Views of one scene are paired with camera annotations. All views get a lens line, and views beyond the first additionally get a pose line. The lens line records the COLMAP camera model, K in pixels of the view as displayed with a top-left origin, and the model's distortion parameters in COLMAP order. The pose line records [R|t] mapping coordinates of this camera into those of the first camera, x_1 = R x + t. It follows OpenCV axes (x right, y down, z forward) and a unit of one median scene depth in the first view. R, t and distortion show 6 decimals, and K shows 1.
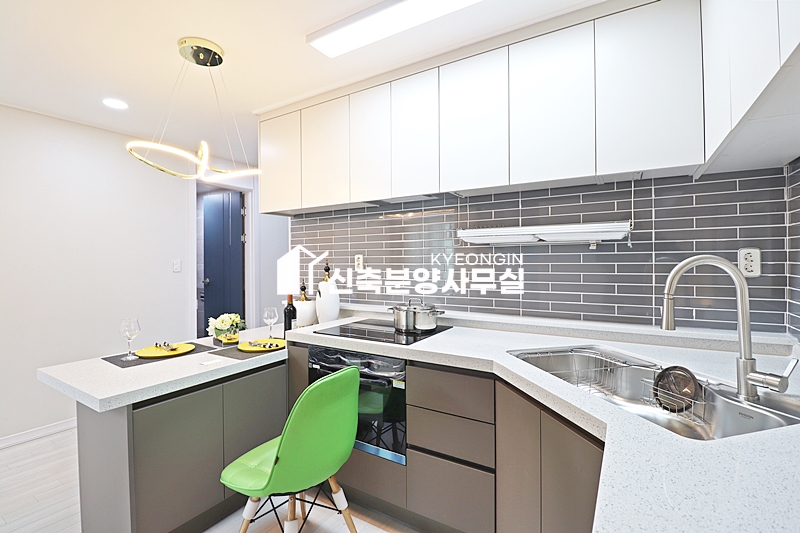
lens RADIAL K [[375.3, 0, 402.5], [0, 375.3, 262.5], [0, 0, 1]] dist [-0.000311, -0.013464]
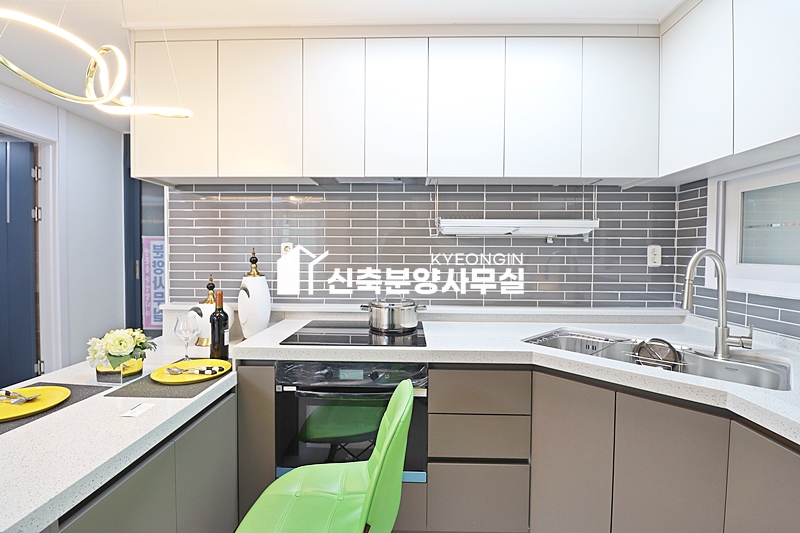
lens RADIAL K [[369.7, 0, 398.6], [0, 369.7, 262.5], [0, 0, 1]] dist [0.000365, -0.013823]
pose [[0.863819, -0.001607, 0.503799, -0.410284], [-0.010698, 0.999711, 0.021532, 0.004013], [-0.503688, -0.023989, 0.863552, 0.247142]]
